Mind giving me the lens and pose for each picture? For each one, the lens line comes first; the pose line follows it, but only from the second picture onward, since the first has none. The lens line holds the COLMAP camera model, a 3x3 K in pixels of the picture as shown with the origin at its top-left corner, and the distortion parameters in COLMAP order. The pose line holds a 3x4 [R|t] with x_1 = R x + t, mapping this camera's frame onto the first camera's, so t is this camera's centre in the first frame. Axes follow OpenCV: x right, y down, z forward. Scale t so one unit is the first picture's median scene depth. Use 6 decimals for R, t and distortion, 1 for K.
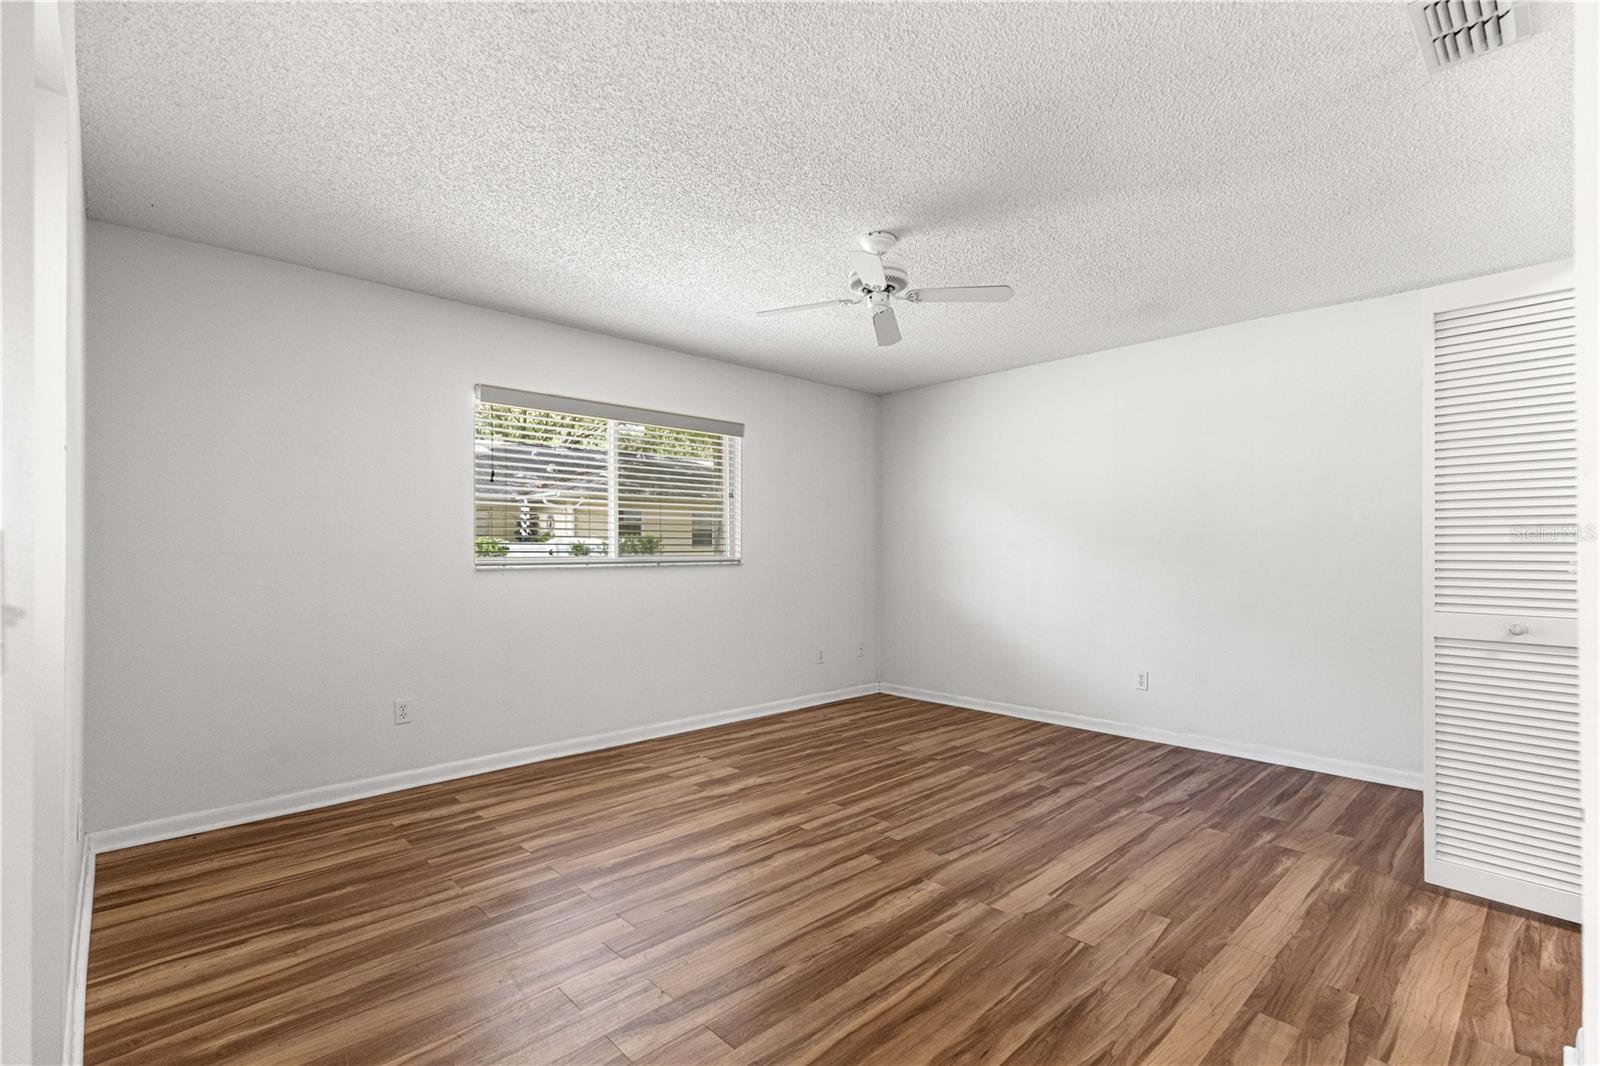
lens RADIAL K [[721.7, 0, 813.5], [0, 721.7, 531.2], [0, 0, 1]] dist [0.005363, -0.000457]
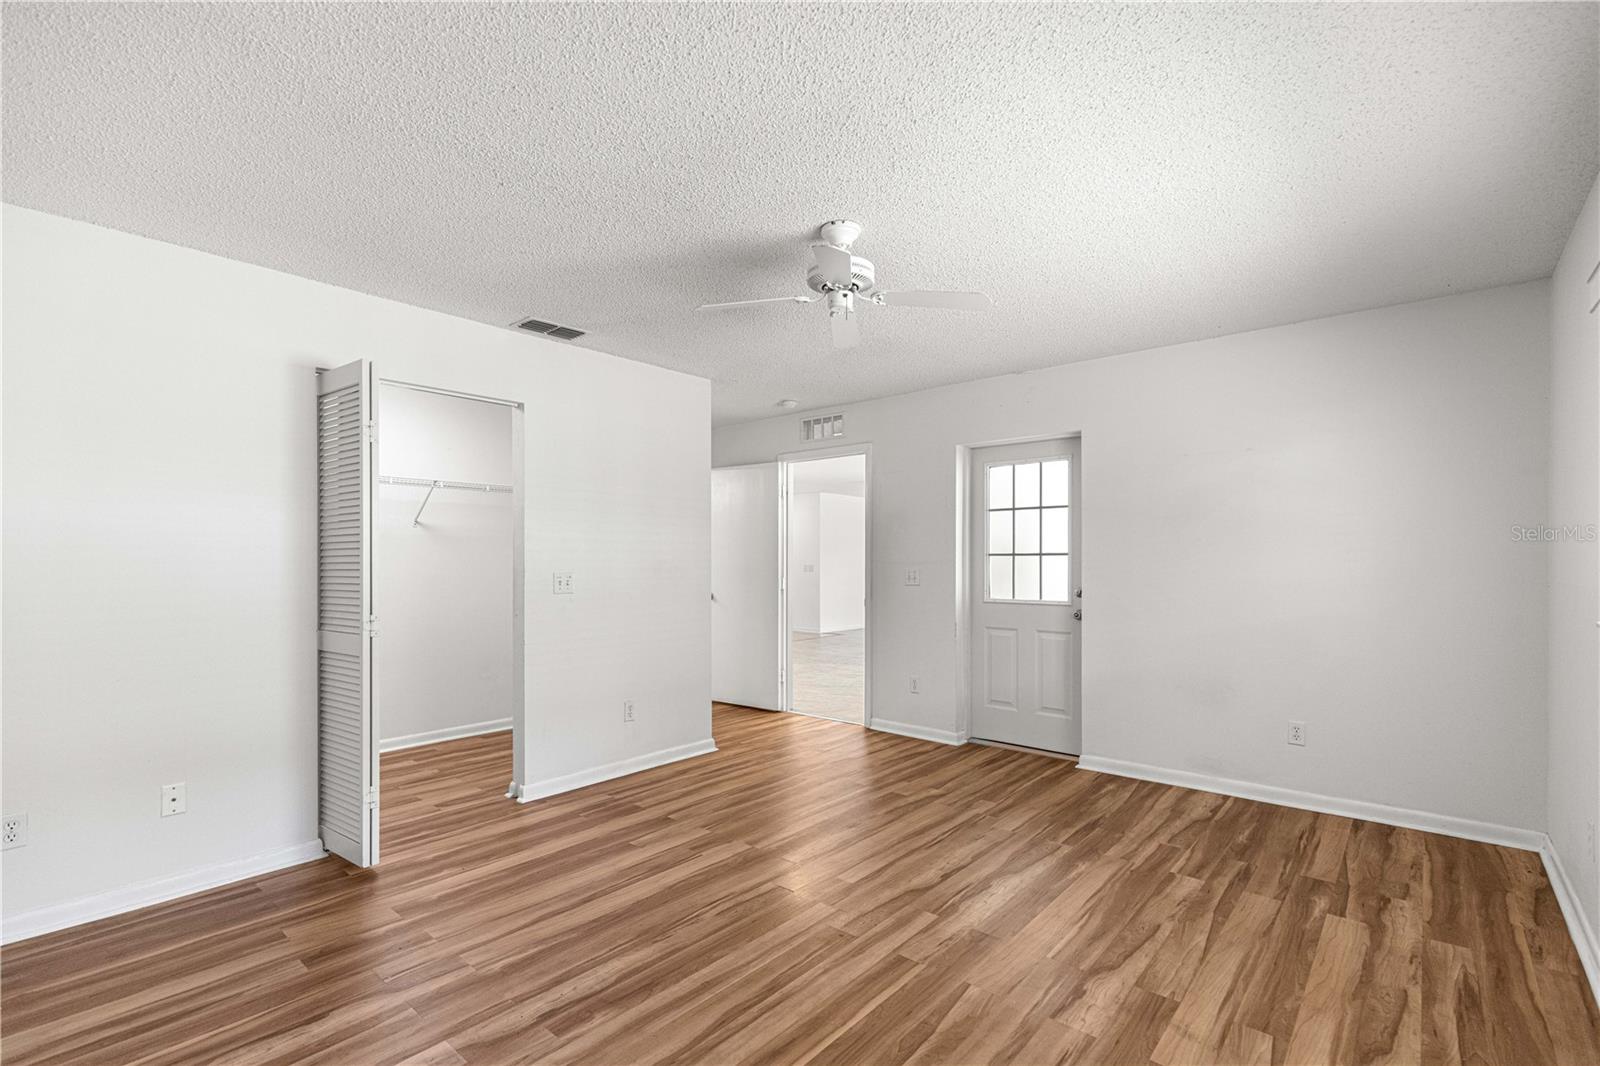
lens RADIAL K [[721.7, 0, 813.5], [0, 721.7, 531.2], [0, 0, 1]] dist [0.005363, -0.000457]
pose [[-0.994377, -0.000502, -0.105894, 0.218608], [0.006390, 0.997882, -0.064738, 0.018846], [0.105702, -0.065050, -0.992268, 1.897936]]
